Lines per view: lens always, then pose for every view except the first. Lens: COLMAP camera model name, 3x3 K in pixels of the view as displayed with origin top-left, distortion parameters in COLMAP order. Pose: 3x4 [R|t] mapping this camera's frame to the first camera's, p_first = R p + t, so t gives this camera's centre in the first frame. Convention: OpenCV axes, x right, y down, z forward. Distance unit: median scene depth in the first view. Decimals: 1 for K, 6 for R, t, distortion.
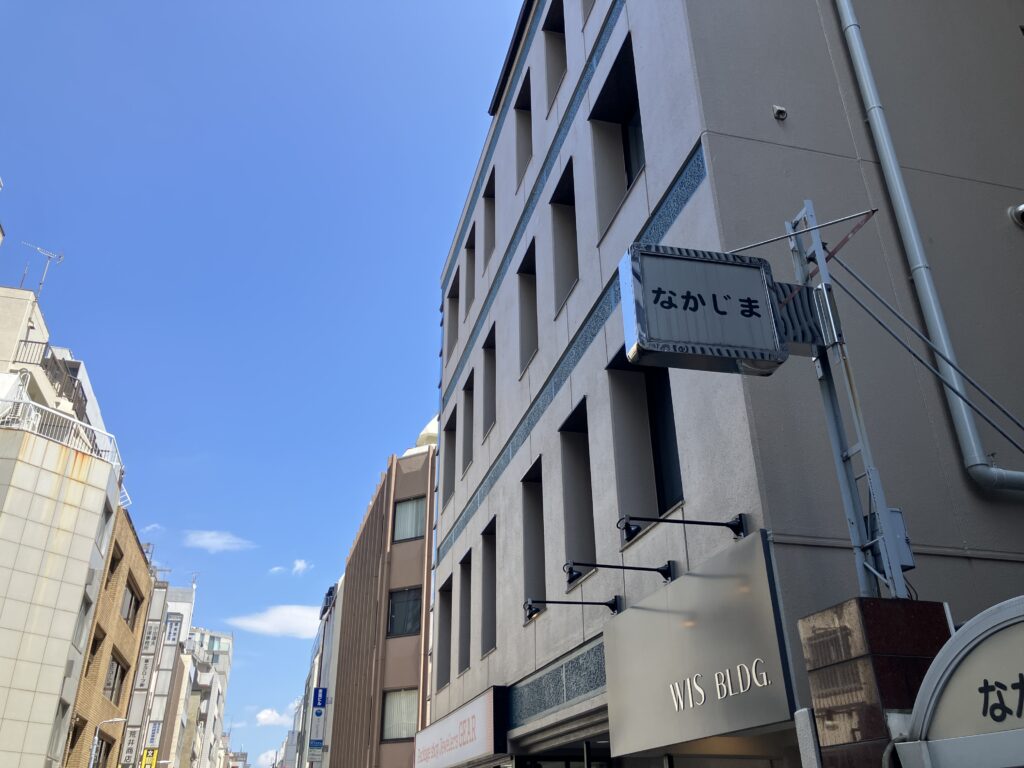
lens RADIAL K [[842.2, 0, 507.4], [0, 842.2, 380.8], [0, 0, 1]] dist [0.003412, 0.024692]
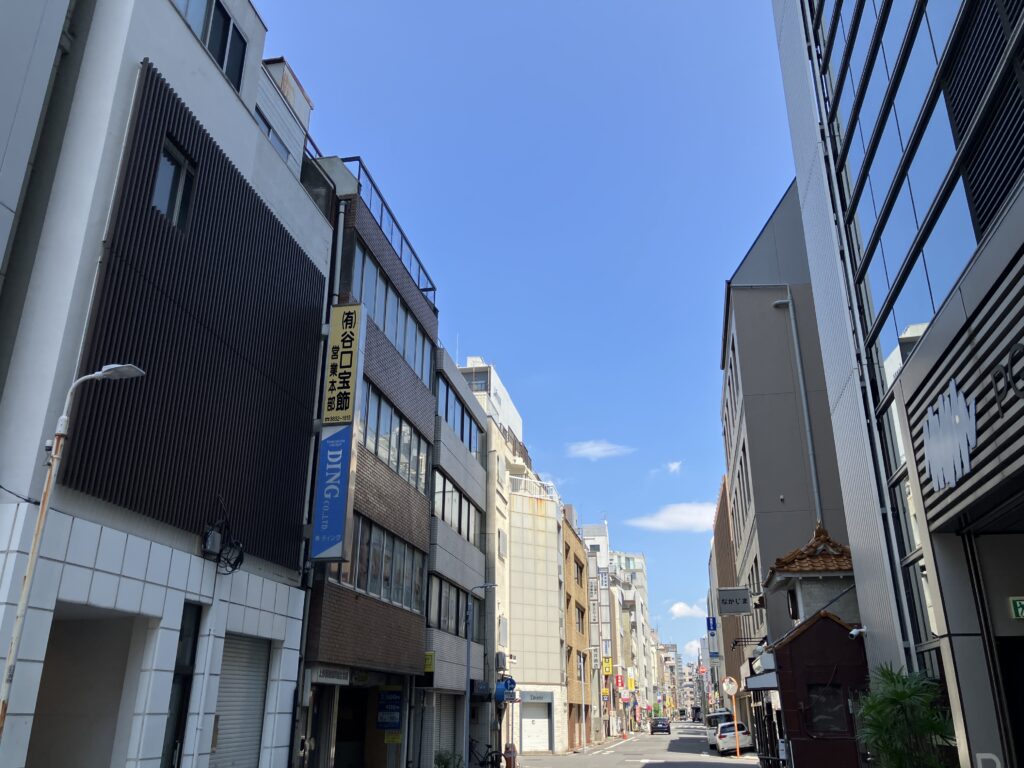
lens RADIAL K [[842.2, 0, 510.4], [0, 842.2, 385.2], [0, 0, 1]] dist [0.003412, 0.024692]
pose [[0.895217, -0.152855, -0.418595, 0.132176], [0.202017, 0.976470, 0.075469, -0.195669], [0.397209, -0.152124, 0.905032, -0.368154]]
